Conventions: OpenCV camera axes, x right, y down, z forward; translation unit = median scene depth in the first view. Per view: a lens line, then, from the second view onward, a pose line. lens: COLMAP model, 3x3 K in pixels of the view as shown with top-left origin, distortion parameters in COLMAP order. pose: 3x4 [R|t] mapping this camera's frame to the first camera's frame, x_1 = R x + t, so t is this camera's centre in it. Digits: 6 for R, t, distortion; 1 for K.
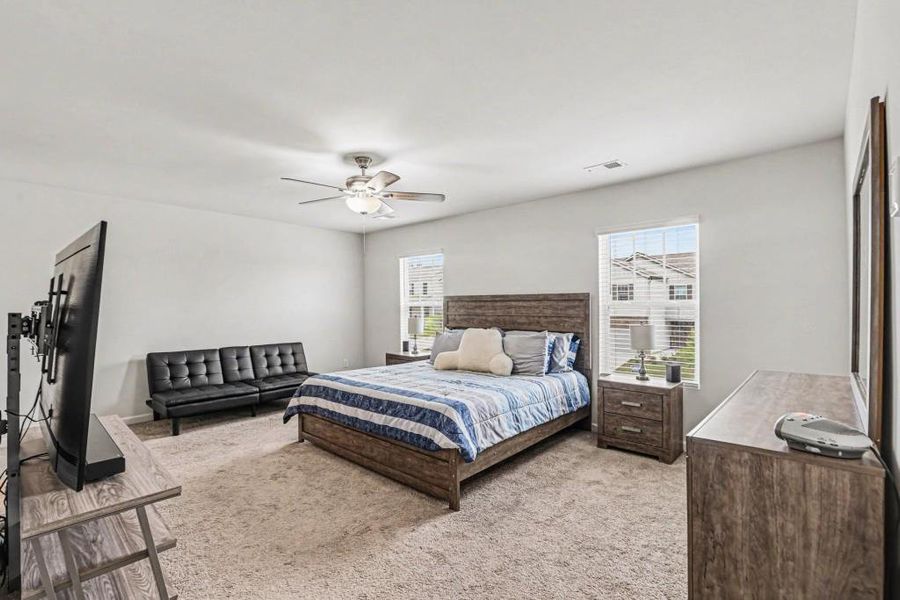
lens RADIAL K [[361.1, 0, 450.1], [0, 361.1, 306.4], [0, 0, 1]] dist [-0.047267, 0.000016]
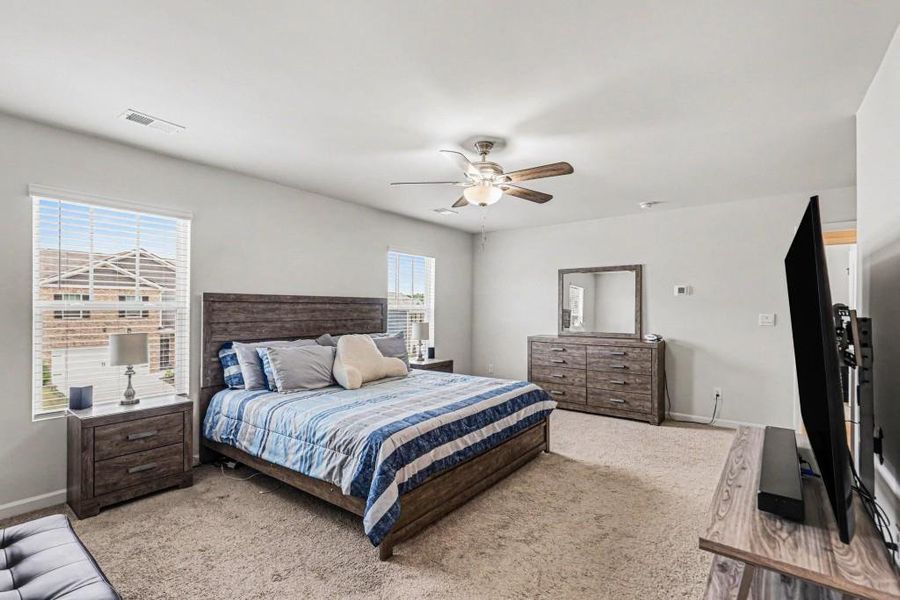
lens RADIAL K [[406.5, 0, 452.6], [0, 406.5, 308.2], [0, 0, 1]] dist [0.002299, 0.000237]
pose [[-0.006084, 0.003859, 0.999974, -0.769104], [-0.002148, 0.999990, -0.003873, 0.000479], [-0.999979, -0.002172, -0.006076, 0.665944]]
